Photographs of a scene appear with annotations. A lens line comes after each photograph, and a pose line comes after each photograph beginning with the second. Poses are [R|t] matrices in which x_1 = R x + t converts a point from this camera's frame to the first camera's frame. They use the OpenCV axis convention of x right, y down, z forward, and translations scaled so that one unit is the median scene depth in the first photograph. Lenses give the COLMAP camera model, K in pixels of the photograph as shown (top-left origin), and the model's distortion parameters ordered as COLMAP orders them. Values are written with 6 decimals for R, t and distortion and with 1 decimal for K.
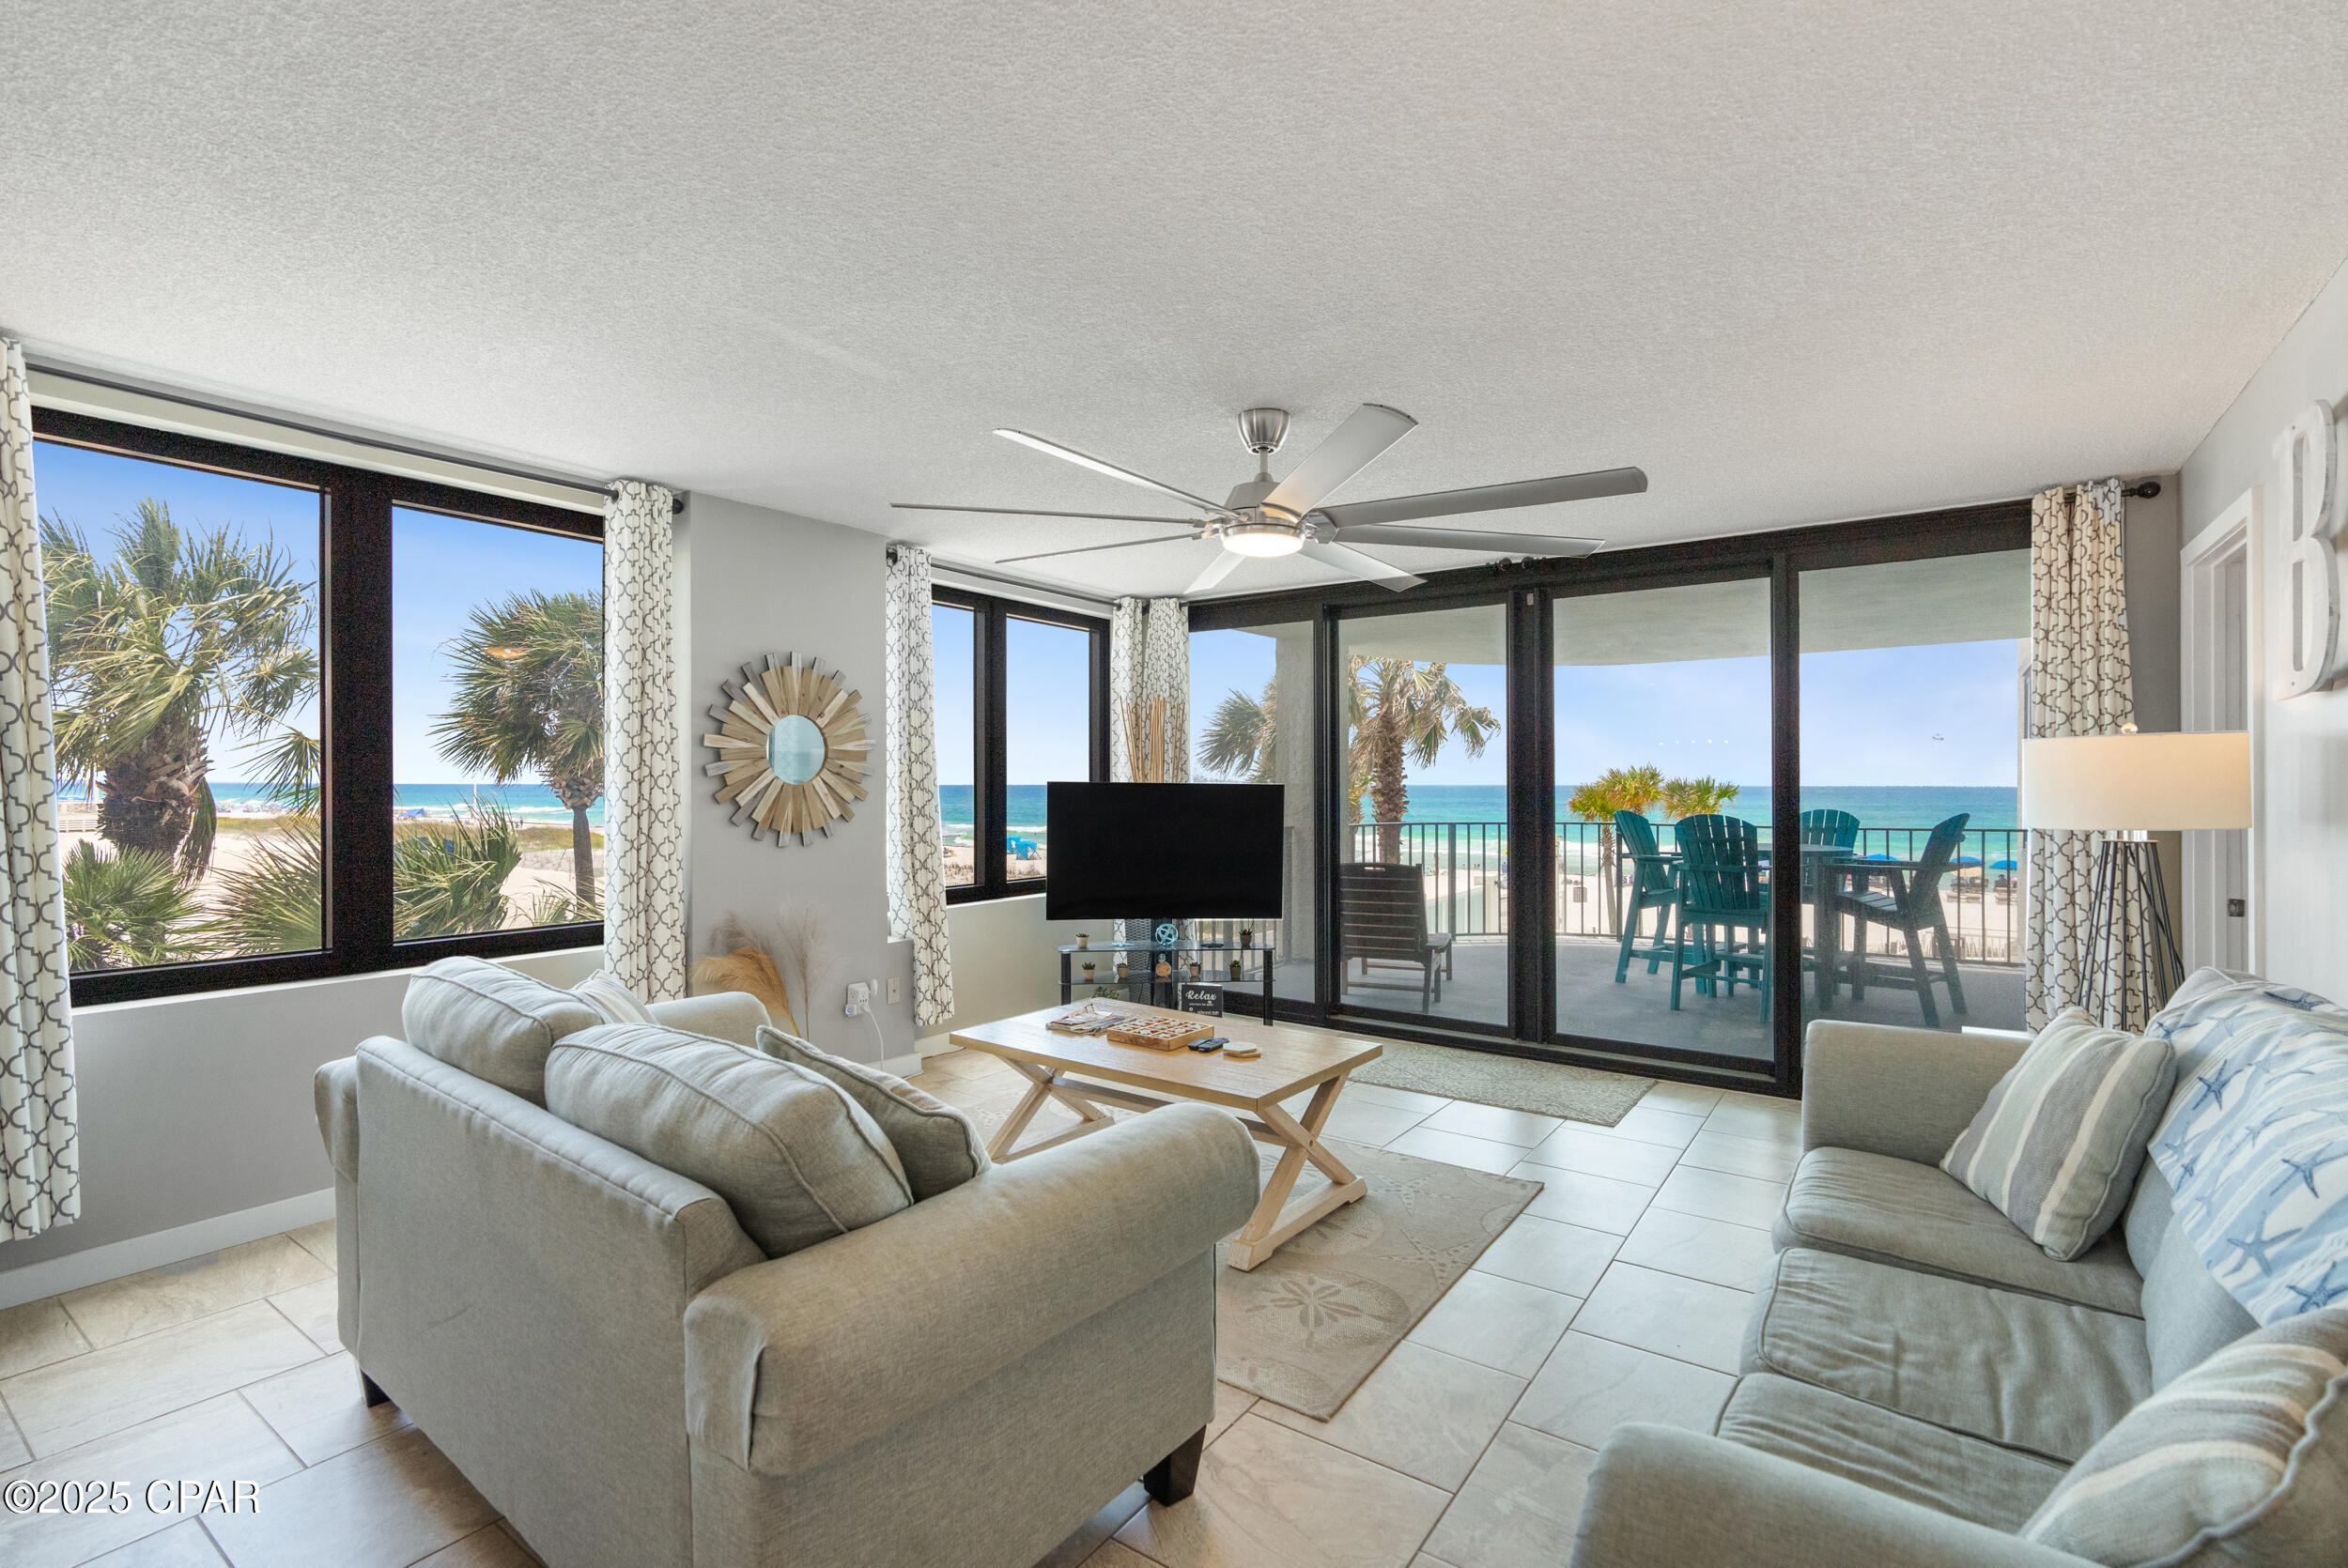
lens RADIAL K [[1062.1, 0, 1182.3], [0, 1062.1, 775.2], [0, 0, 1]] dist [-0.011477, 0.007112]
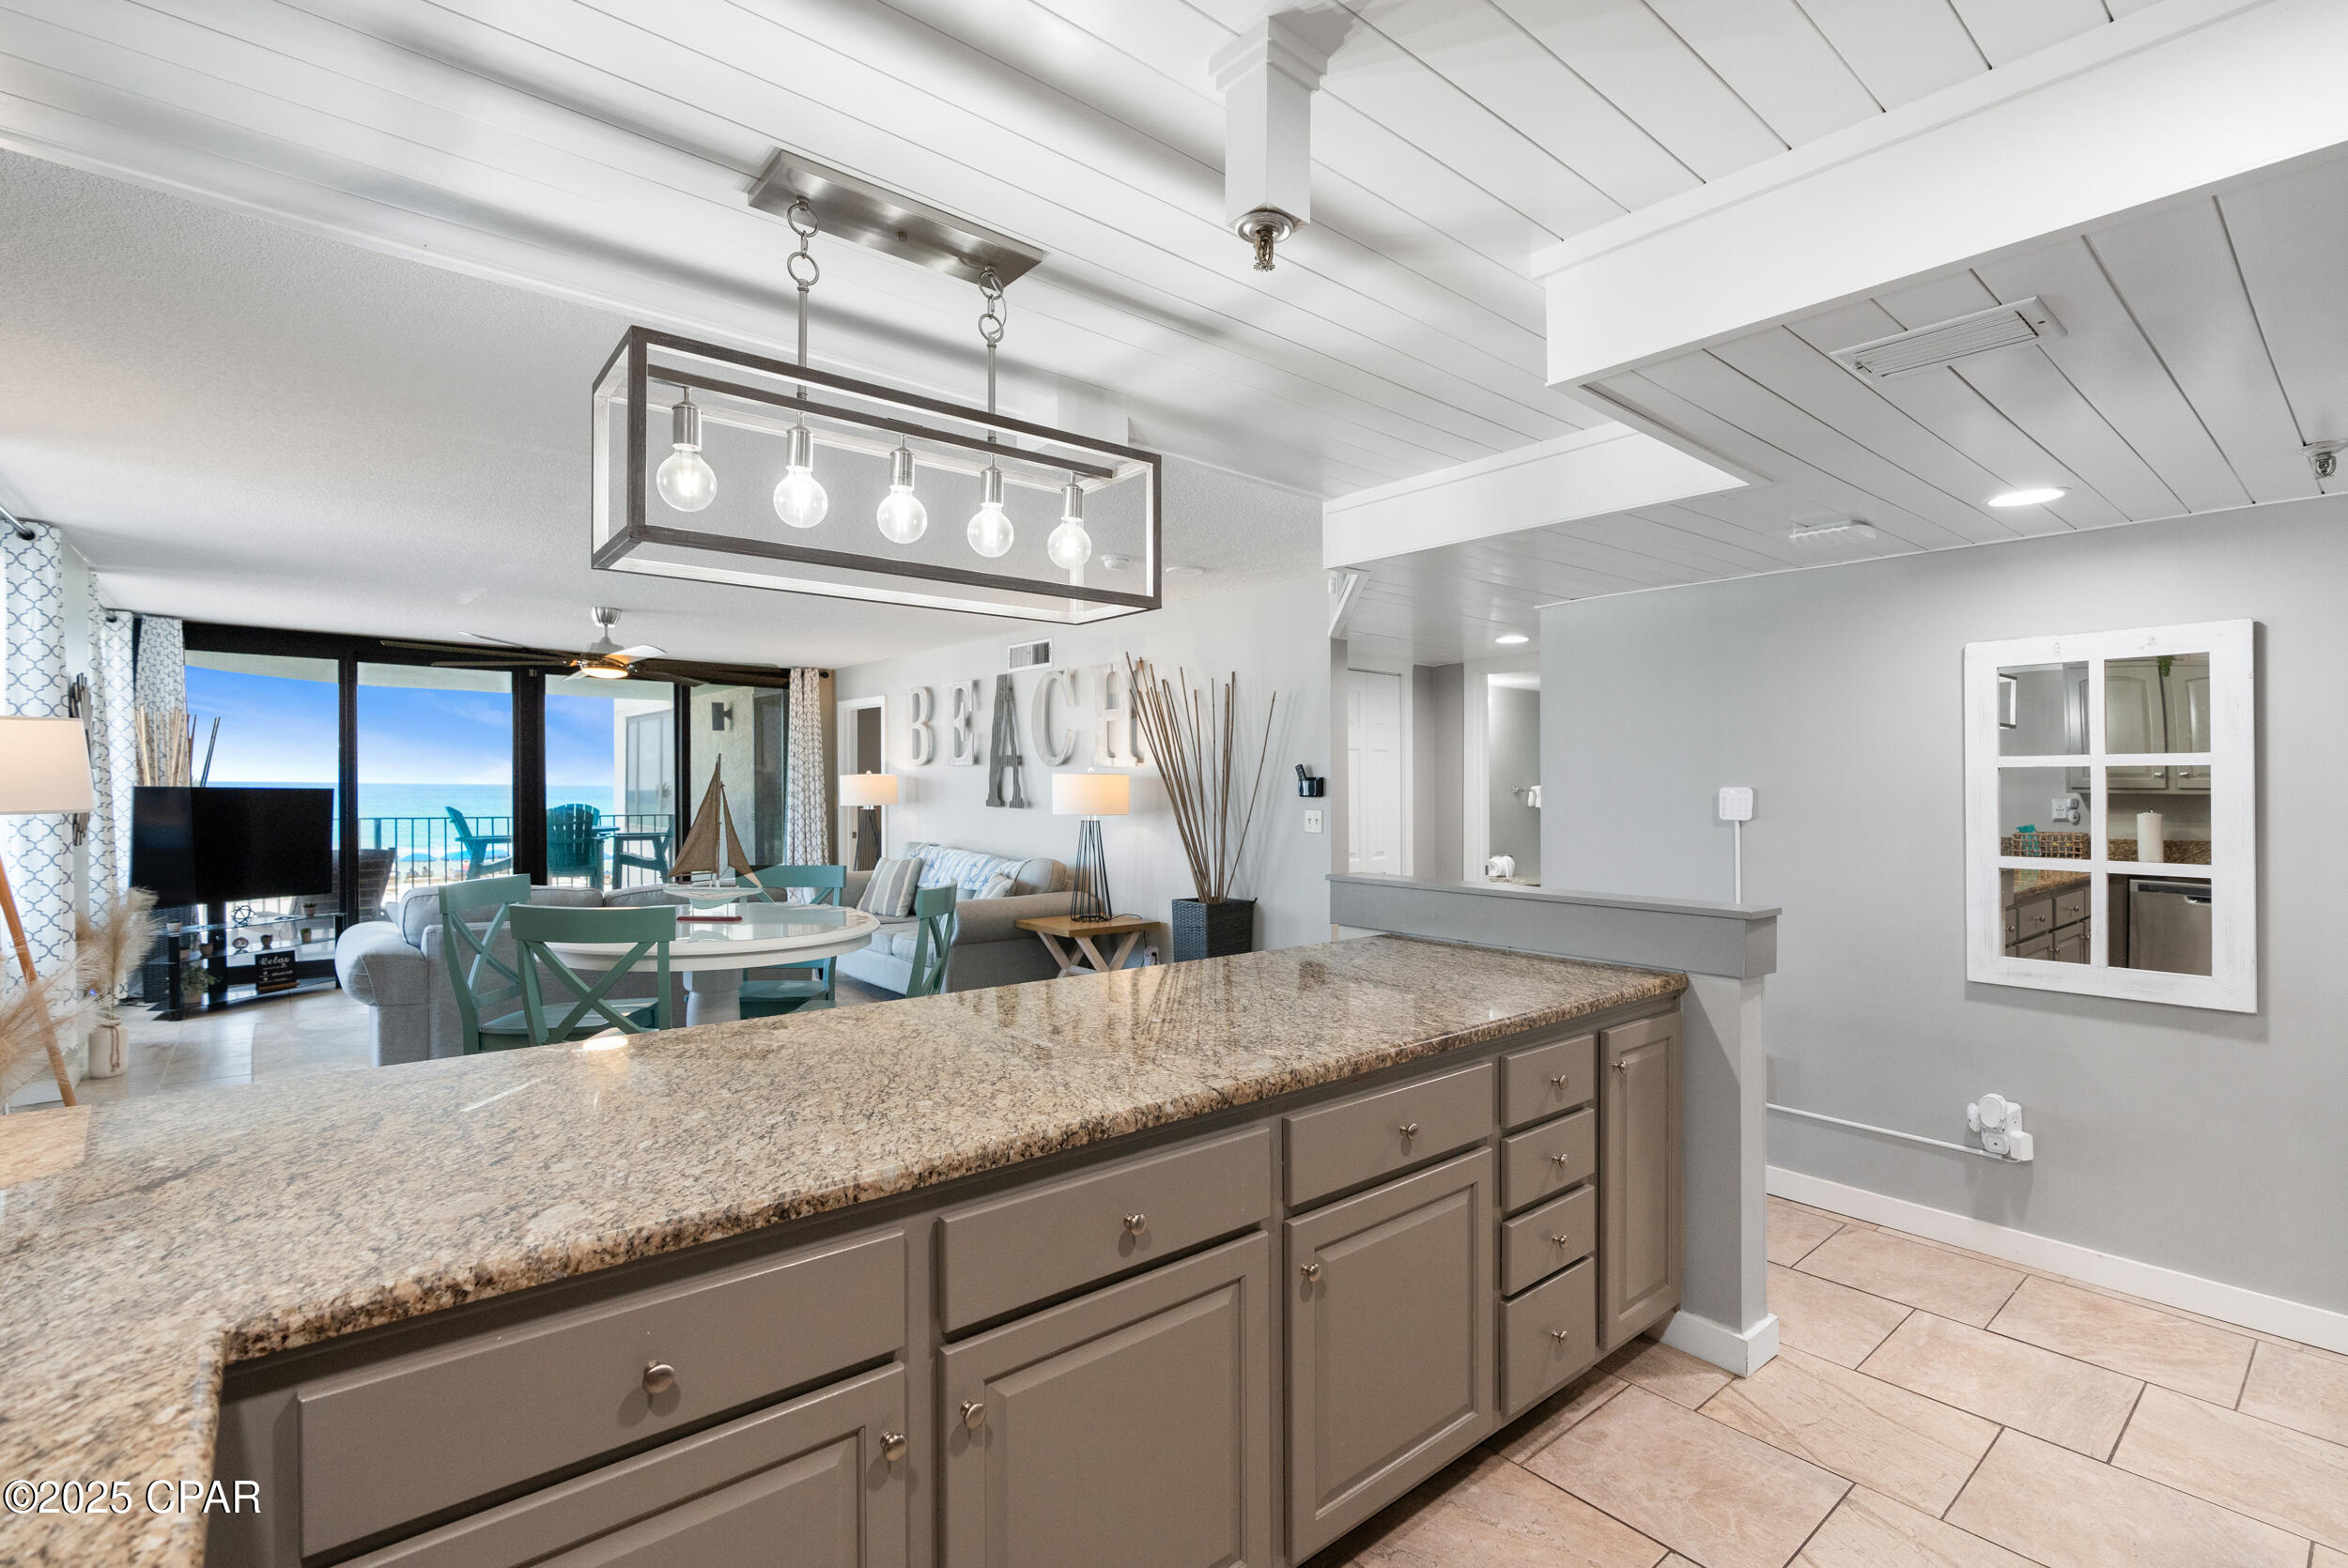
lens RADIAL K [[1062.1, 0, 1190.6], [0, 1062.1, 783.7], [0, 0, 1]] dist [-0.011477, 0.007112]
pose [[0.236421, 0.003448, 0.971645, -1.145494], [-0.014899, 0.999889, 0.000077, -0.015991], [-0.971536, -0.014495, 0.236446, -0.396300]]
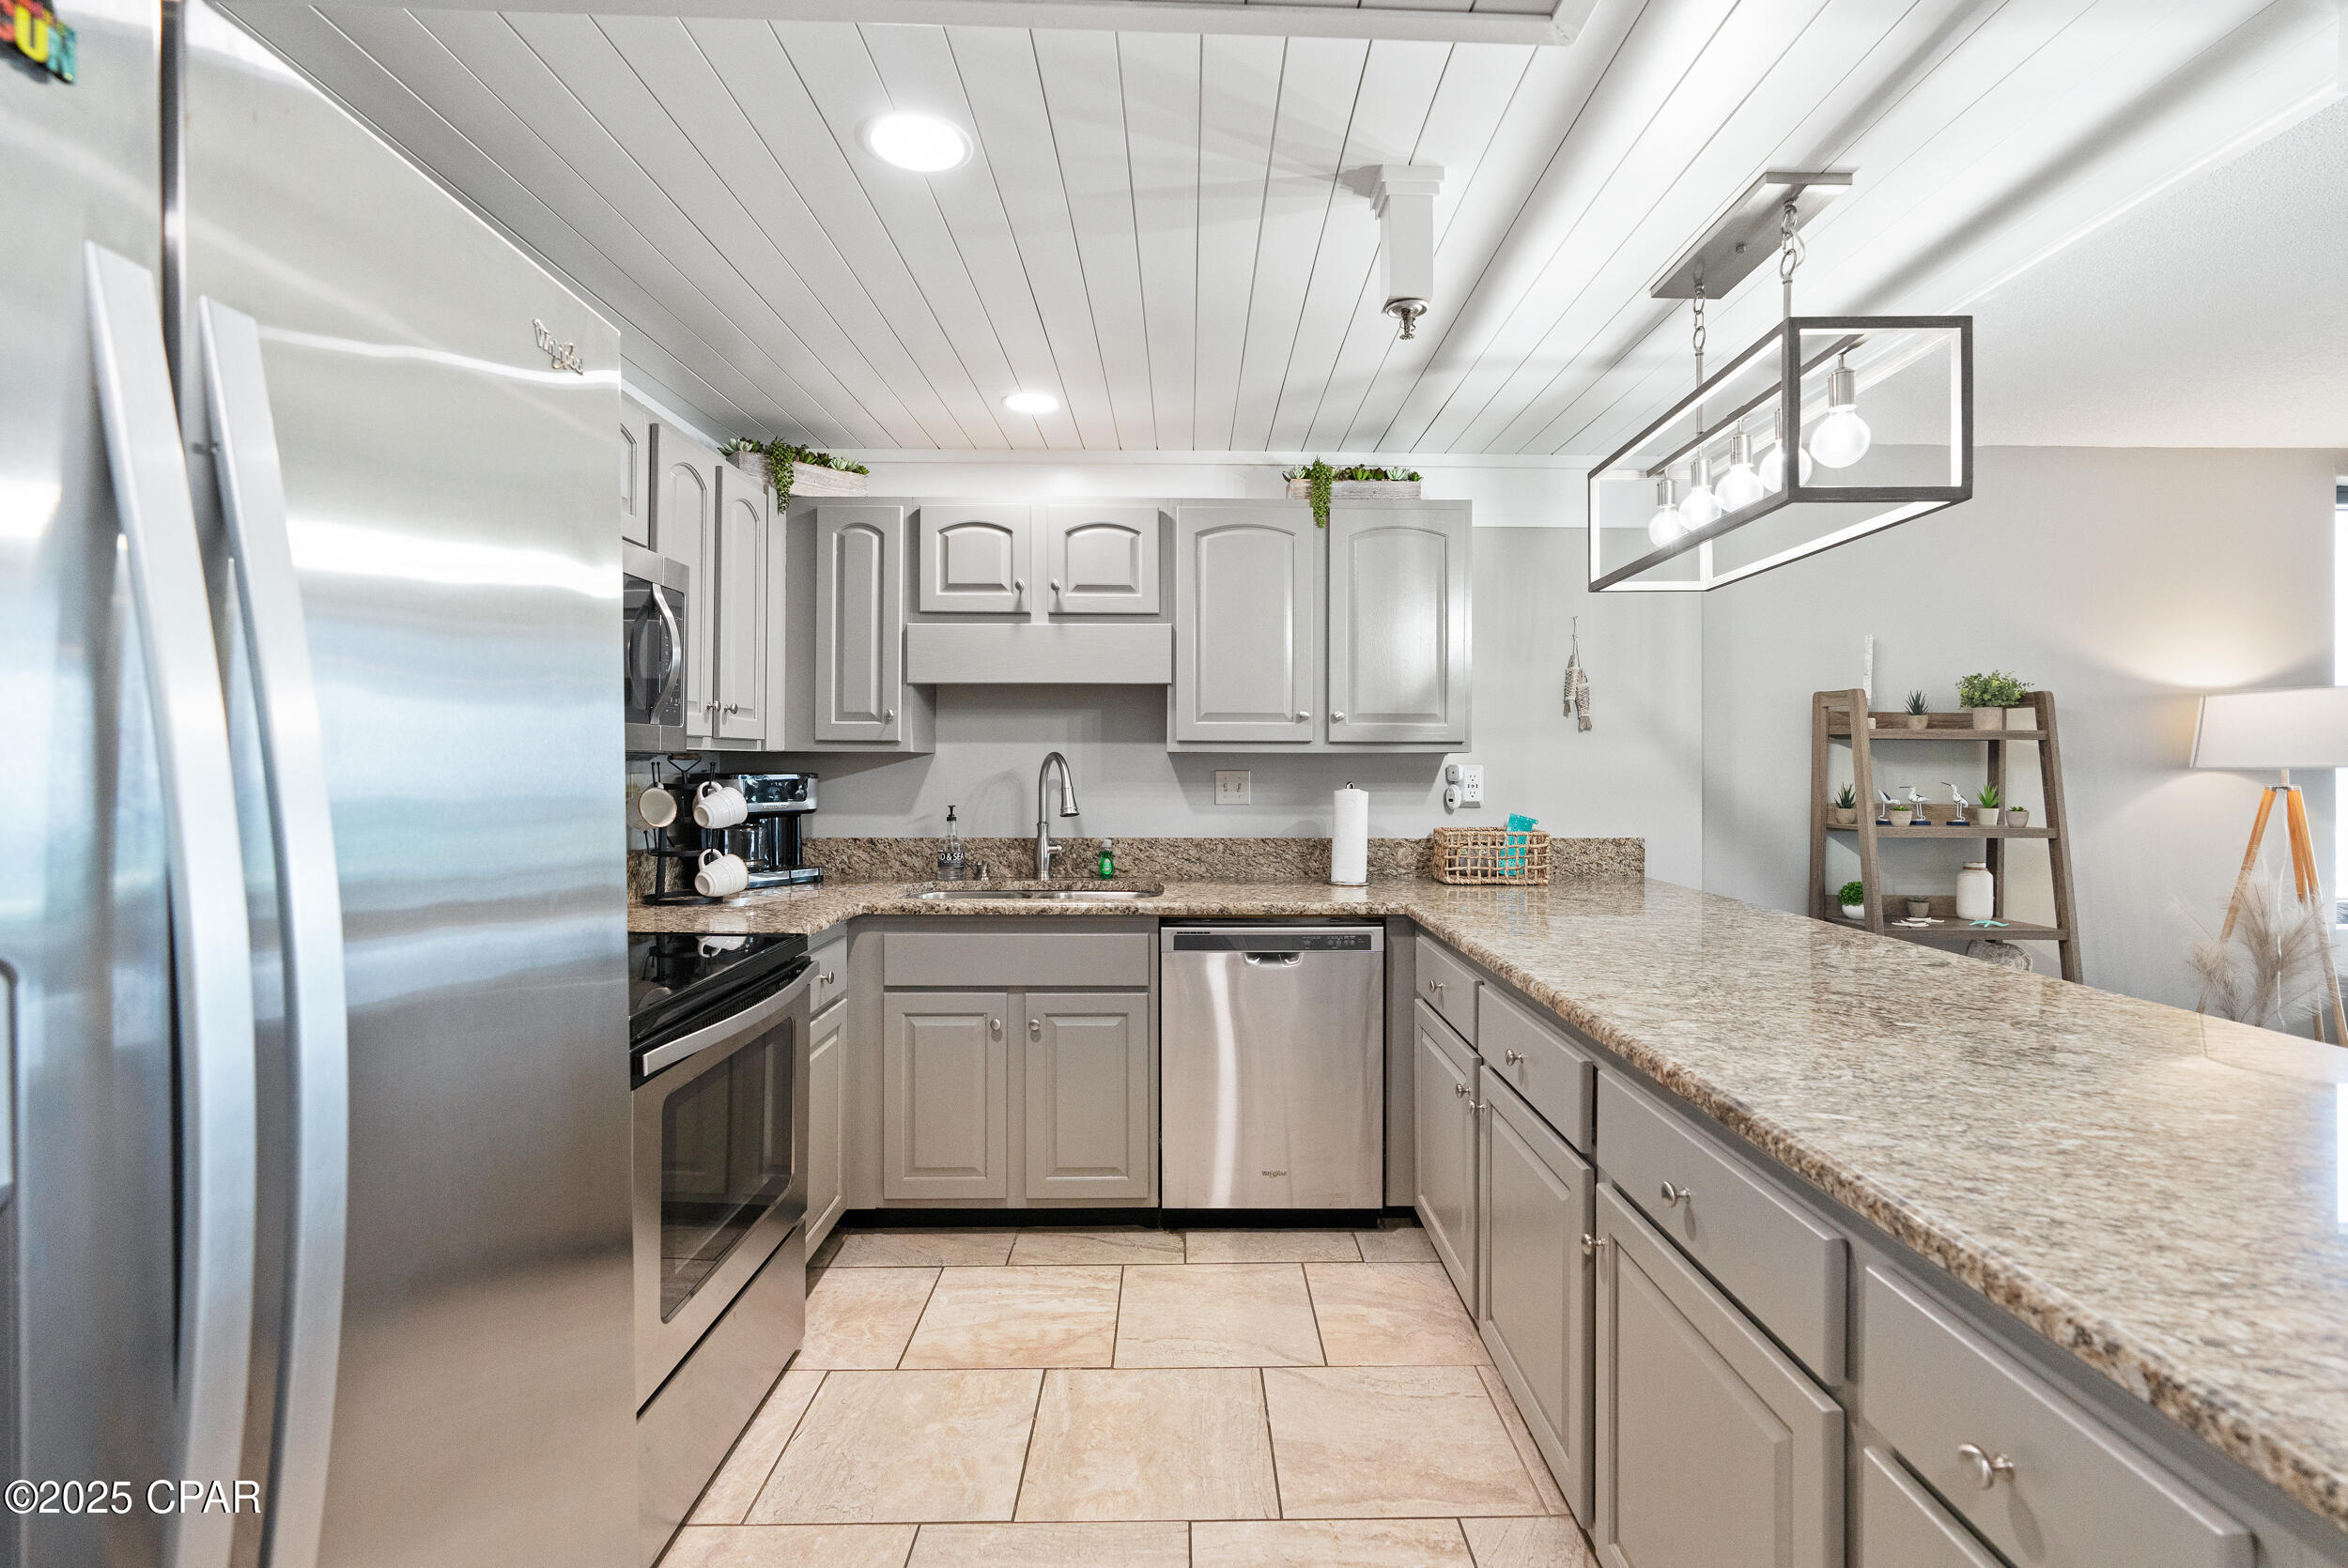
lens RADIAL K [[1062.1, 0, 1196.9], [0, 1062.1, 764.4], [0, 0, 1]] dist [-0.011477, 0.007112]
pose [[0.594625, 0.000495, -0.804003, -0.553917], [0.005998, 0.999969, 0.005052, 0.000557], [0.803981, -0.007826, 0.594604, -0.661718]]
